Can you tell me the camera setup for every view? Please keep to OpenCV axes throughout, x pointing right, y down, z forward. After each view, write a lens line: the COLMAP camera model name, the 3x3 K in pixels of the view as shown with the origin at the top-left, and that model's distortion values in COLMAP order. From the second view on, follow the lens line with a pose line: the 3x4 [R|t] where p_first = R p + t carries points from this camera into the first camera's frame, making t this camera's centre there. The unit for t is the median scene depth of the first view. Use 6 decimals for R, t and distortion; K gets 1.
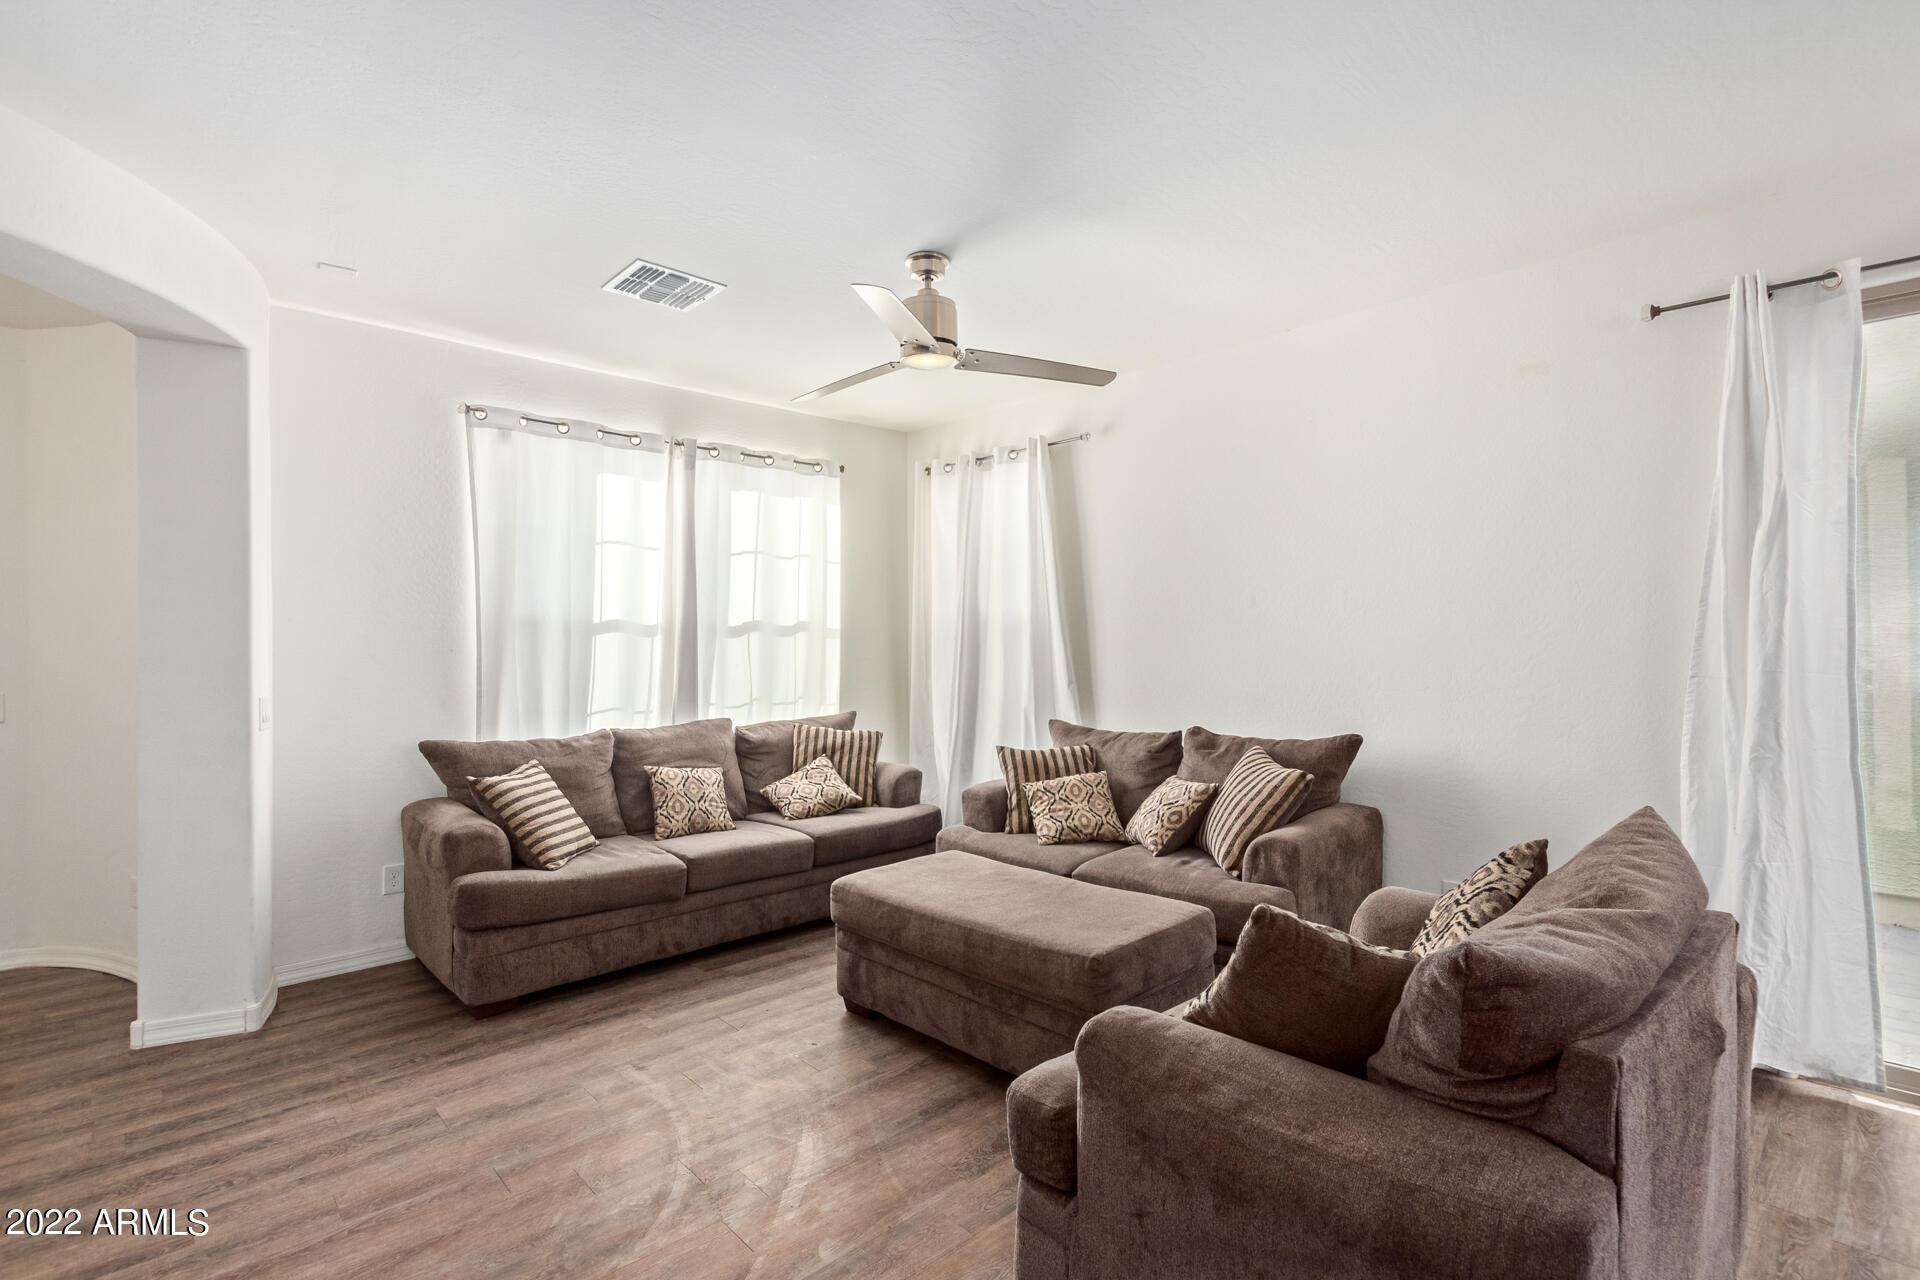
lens RADIAL K [[894.8, 0, 957.1], [0, 894.8, 643.3], [0, 0, 1]] dist [0.003581, 0.000041]
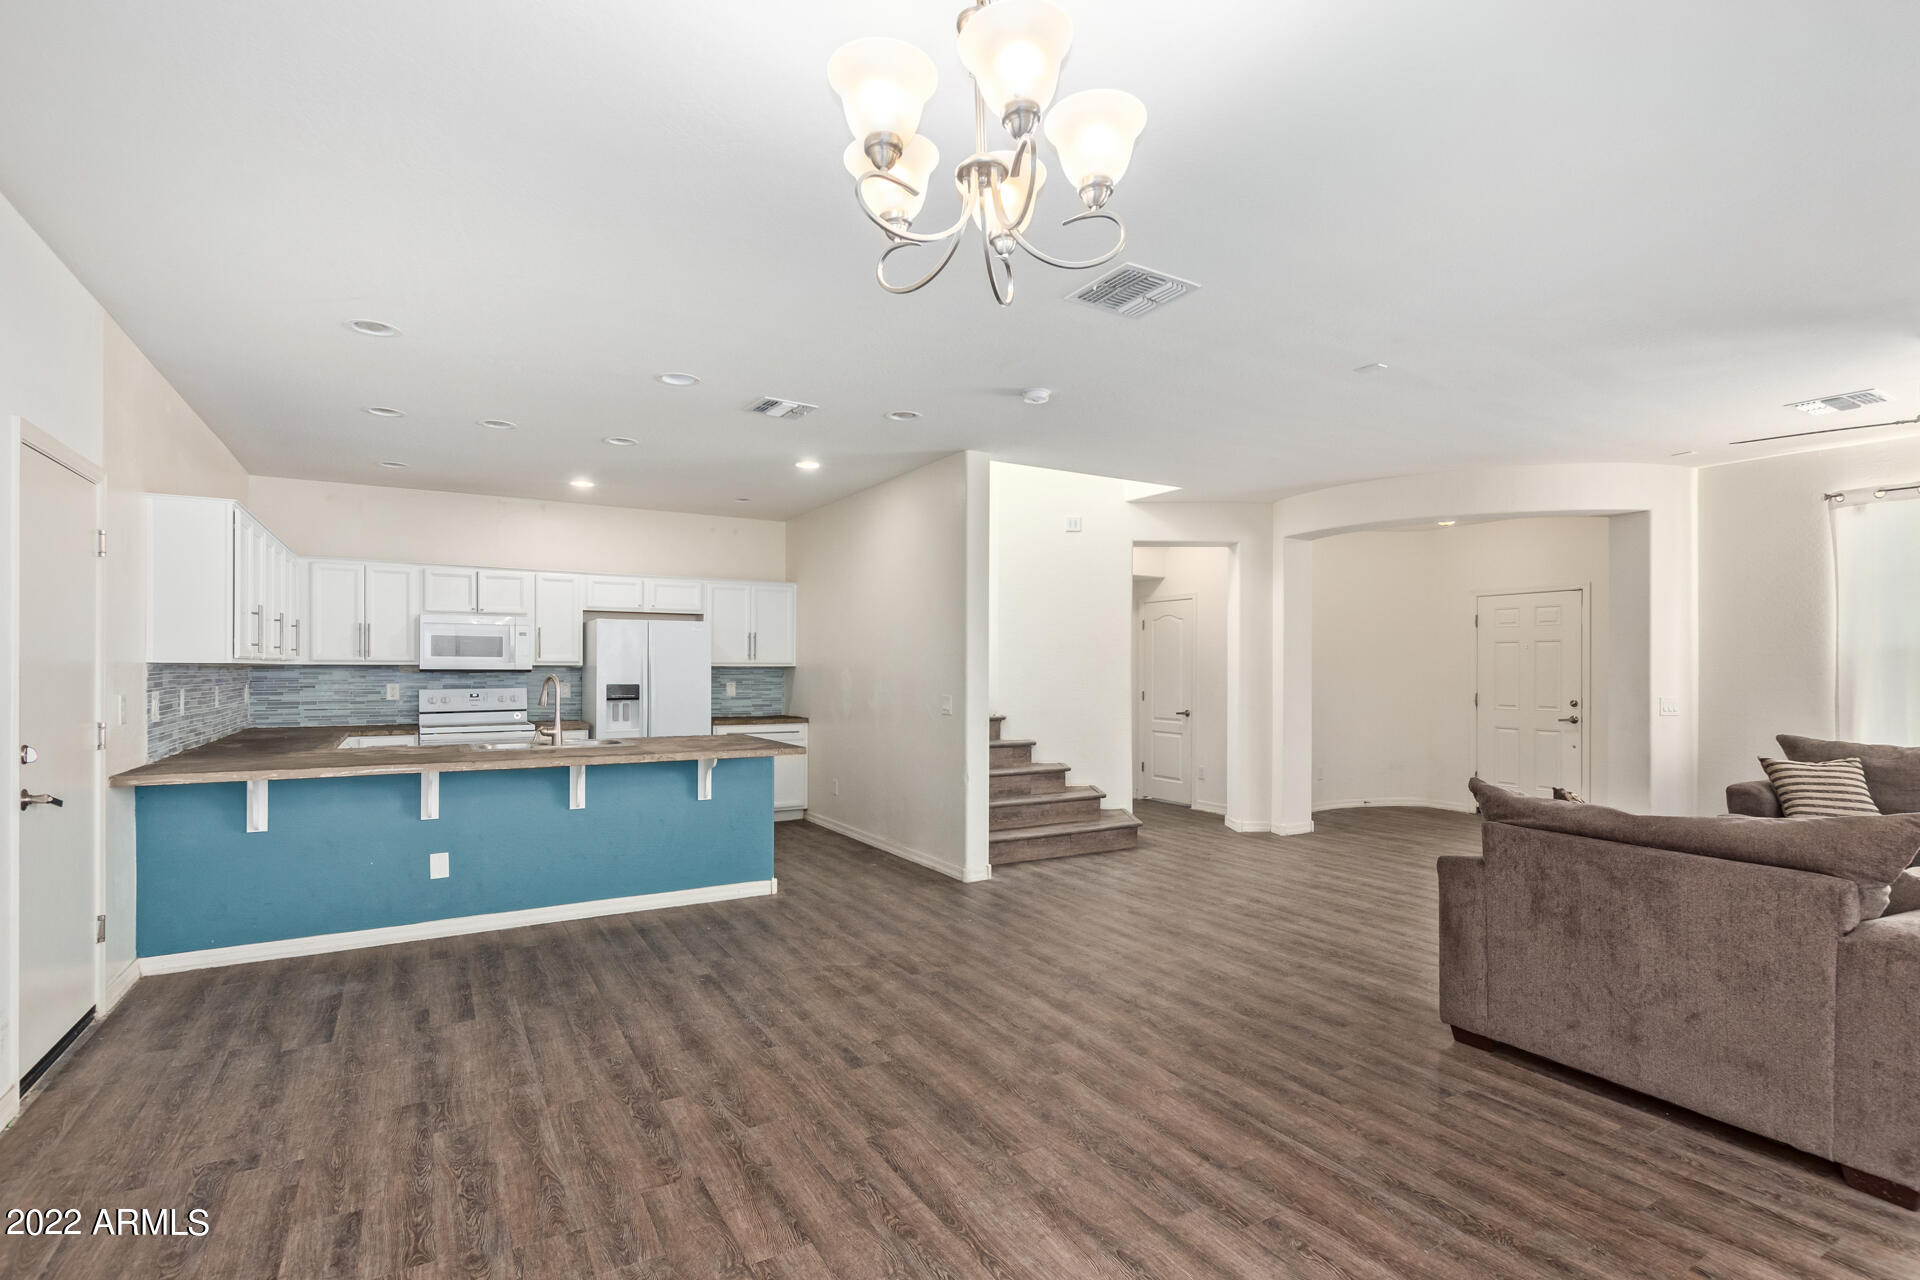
lens RADIAL K [[923.4, 0, 965.7], [0, 923.4, 663.2], [0, 0, 1]] dist [-0.001037, -0.001033]
pose [[-0.217778, 0.000662, -0.975998, 1.322097], [-0.005027, 0.999986, 0.001800, -0.004200], [0.975985, 0.005298, -0.217772, 0.027619]]
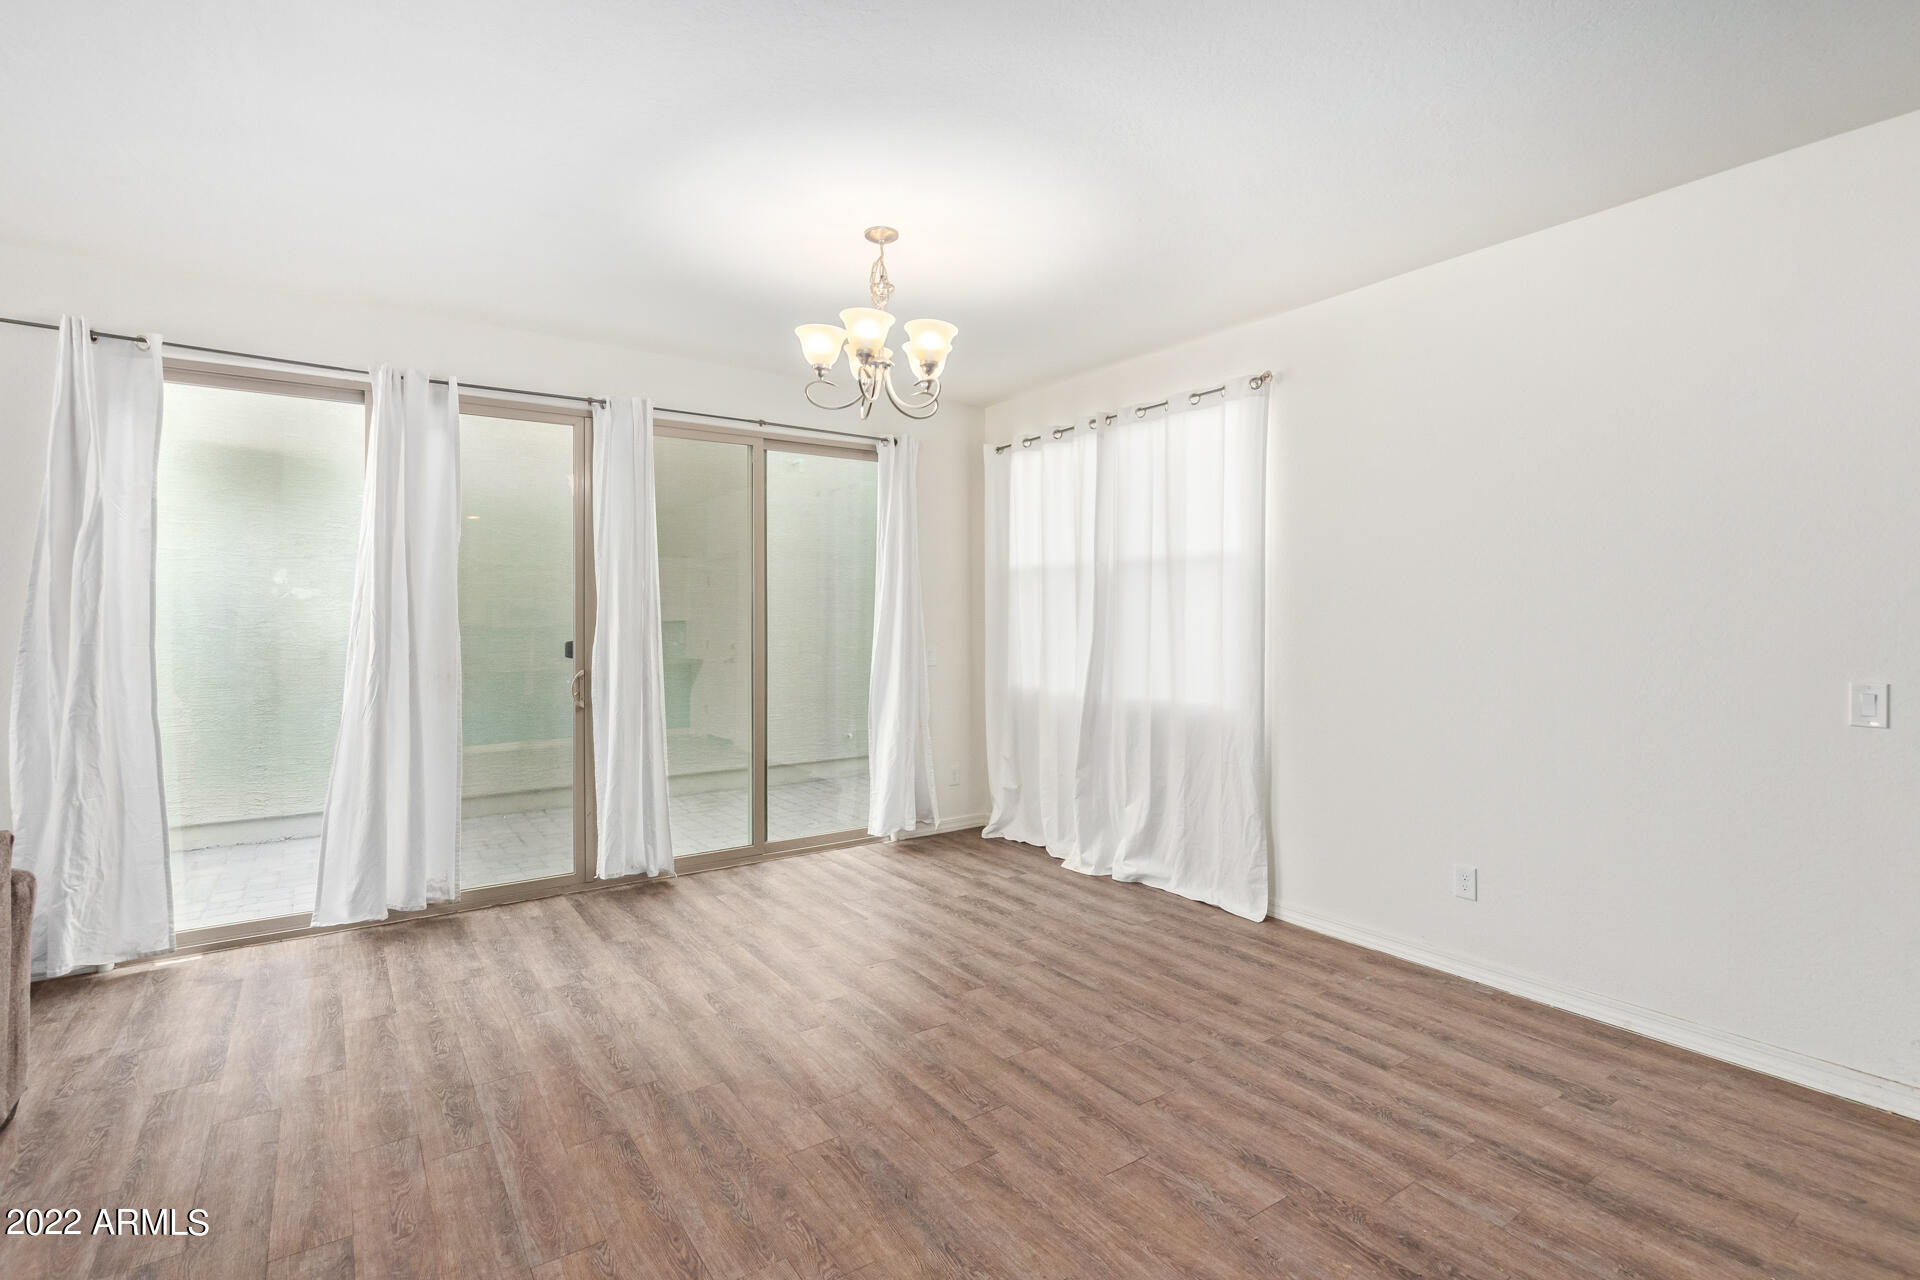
lens RADIAL K [[908.1, 0, 966.5], [0, 908.1, 616.1], [0, 0, 1]] dist [0.002399, 0.000180]
pose [[0.137056, 0.006784, 0.990540, -0.139359], [0.001503, 0.999974, -0.007057, 0.001694], [-0.990562, 0.002456, 0.137043, -0.302724]]
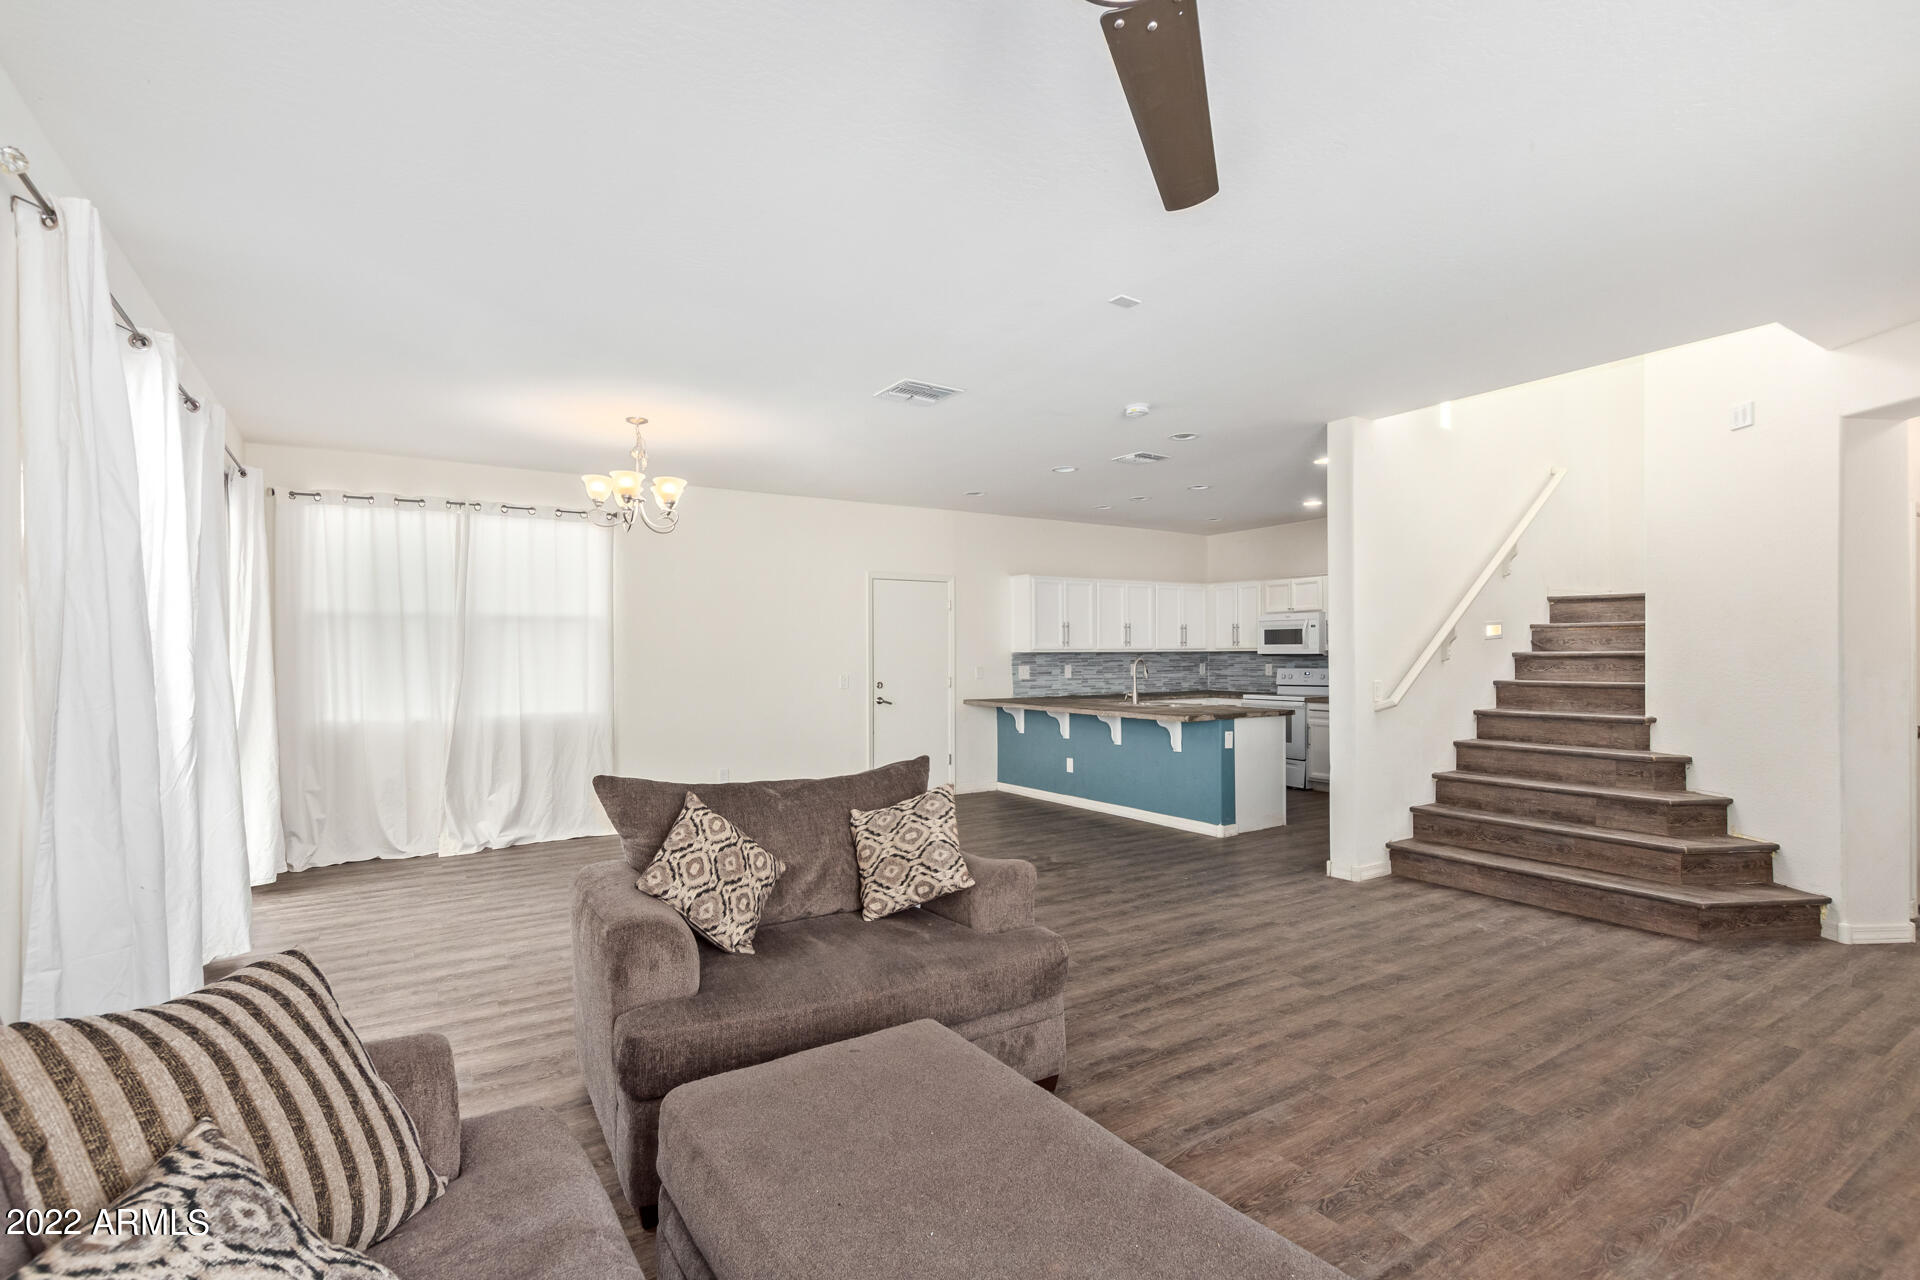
lens RADIAL K [[894.8, 0, 957.1], [0, 894.8, 643.3], [0, 0, 1]] dist [0.003581, 0.000041]
pose [[-0.981373, 0.015480, 0.191489, -0.028227], [0.013915, 0.999858, -0.009517, -0.001142], [-0.191609, -0.006675, -0.981449, 1.360469]]
